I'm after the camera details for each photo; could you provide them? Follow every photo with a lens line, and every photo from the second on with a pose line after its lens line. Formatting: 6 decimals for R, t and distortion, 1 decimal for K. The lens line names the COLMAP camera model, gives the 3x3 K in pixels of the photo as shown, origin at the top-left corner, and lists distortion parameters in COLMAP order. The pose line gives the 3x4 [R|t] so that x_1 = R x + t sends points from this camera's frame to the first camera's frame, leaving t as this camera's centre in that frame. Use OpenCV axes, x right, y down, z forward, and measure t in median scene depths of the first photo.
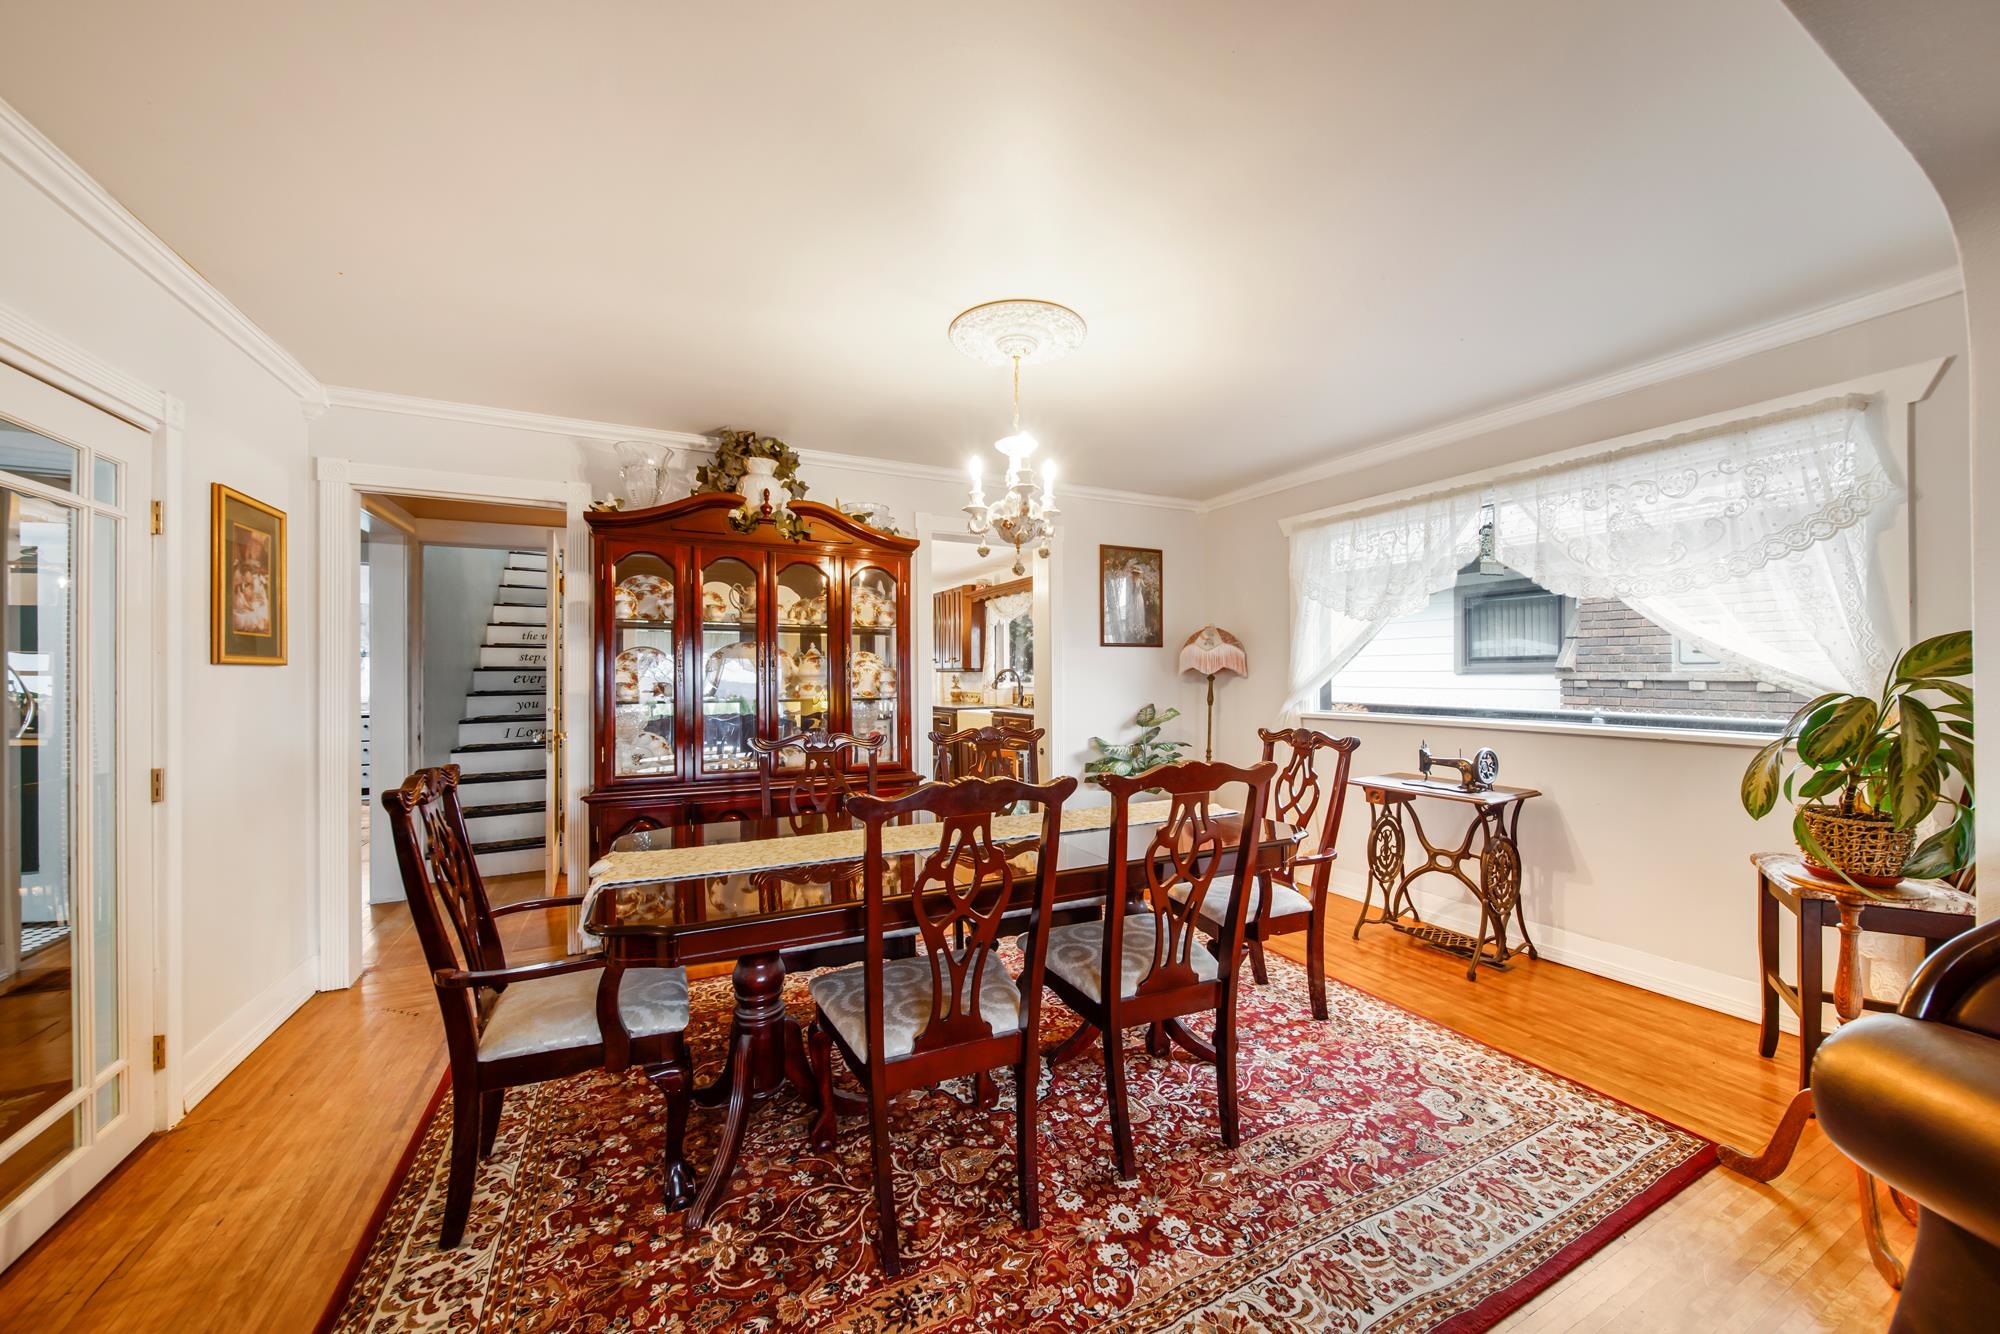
lens RADIAL K [[713.2, 0, 1001.5], [0, 713.2, 671.6], [0, 0, 1]] dist [-0.000348, -0.000192]
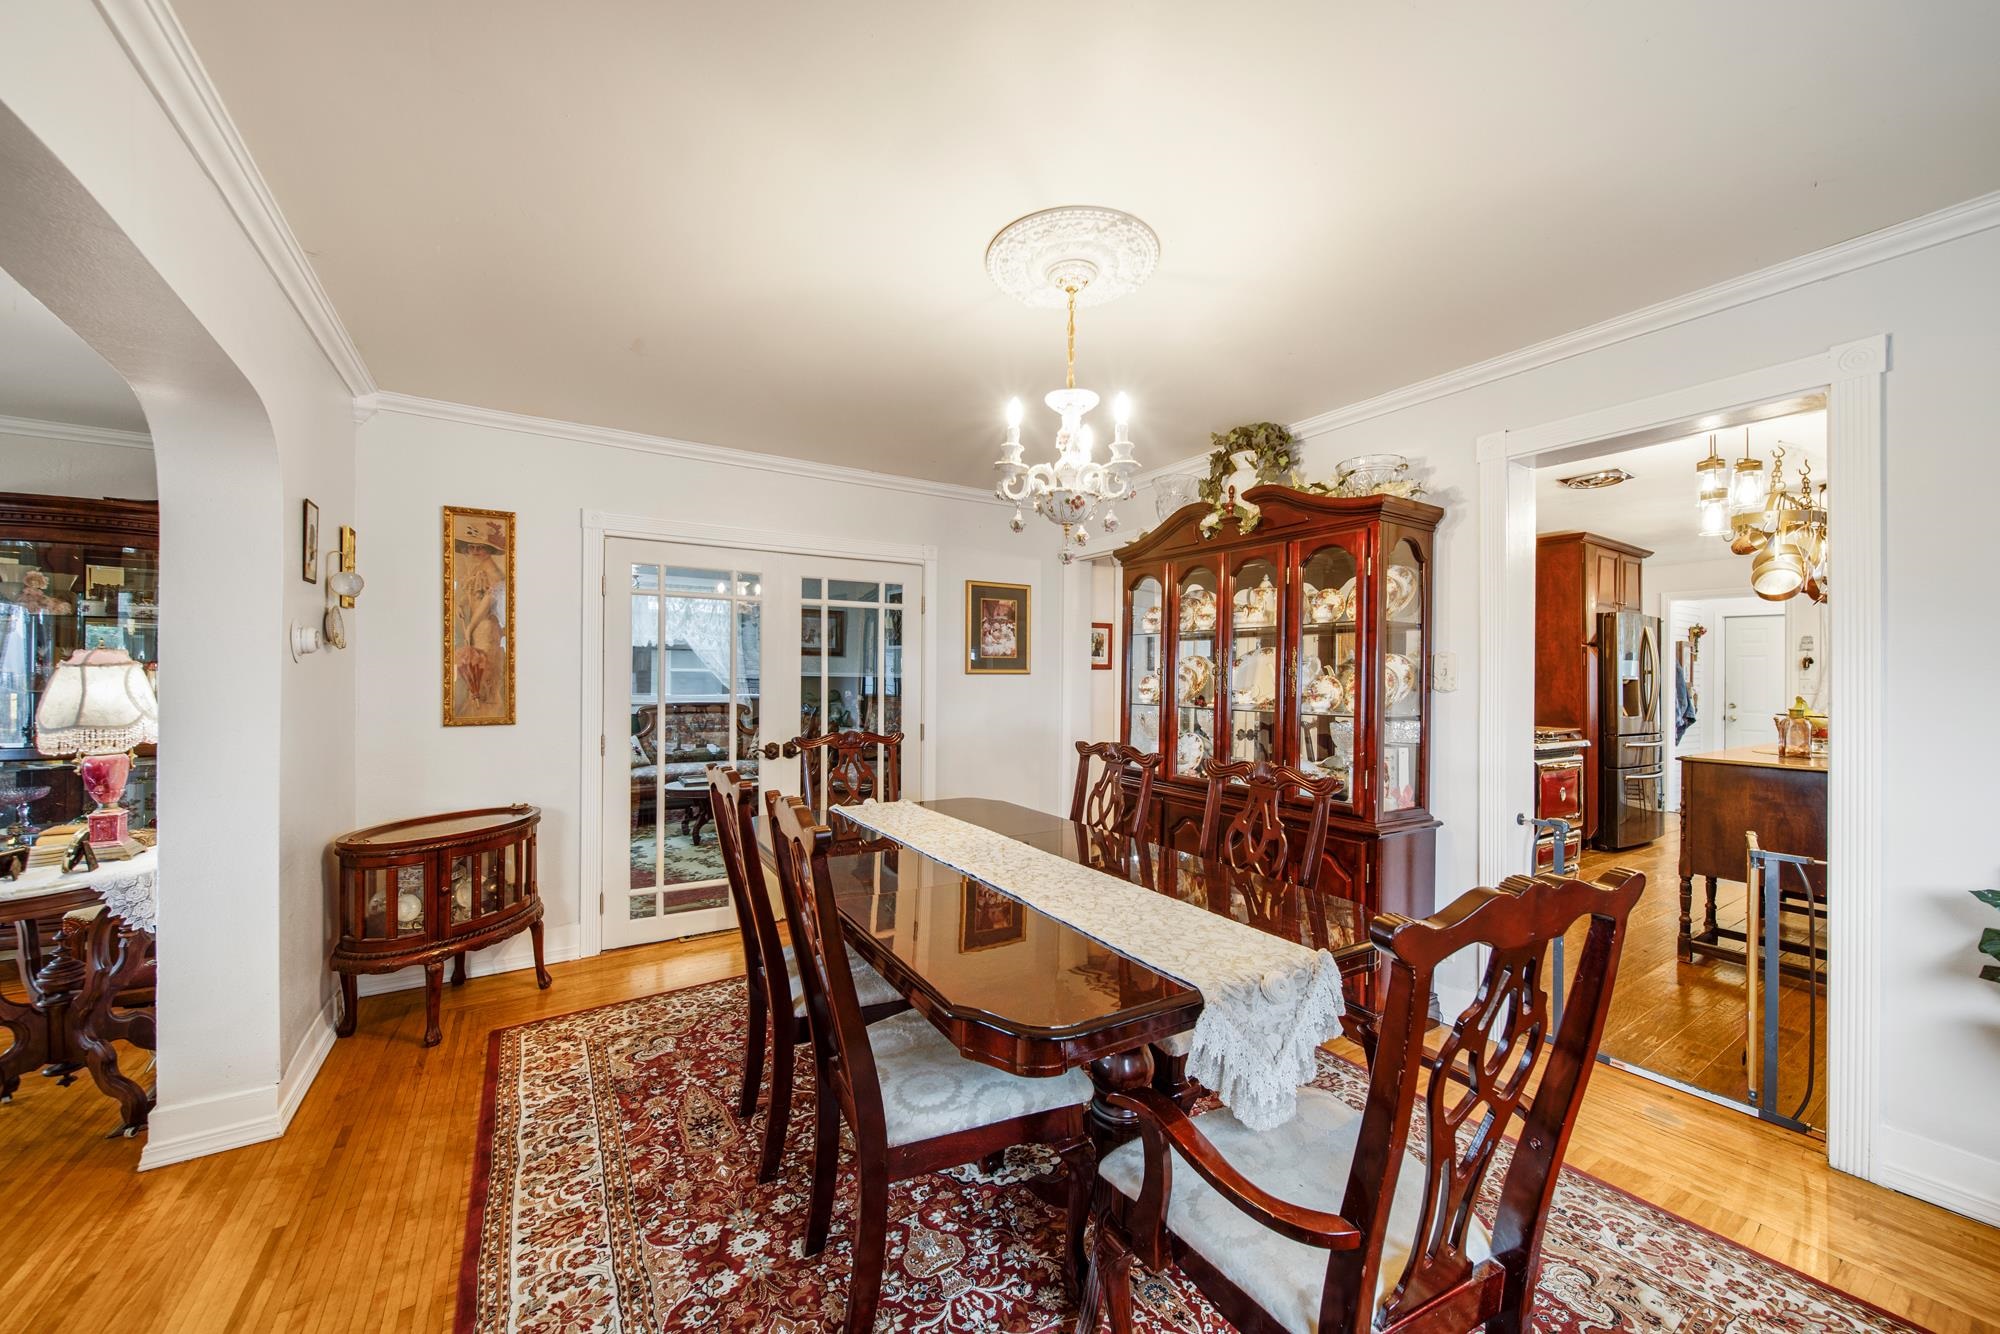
lens RADIAL K [[713.2, 0, 997.9], [0, 713.2, 674.2], [0, 0, 1]] dist [-0.000348, -0.000192]
pose [[0.127838, 0.001196, -0.991794, 1.198837], [-0.004268, 0.999991, 0.000656, -0.016456], [0.991786, 0.004150, 0.127842, 1.225101]]
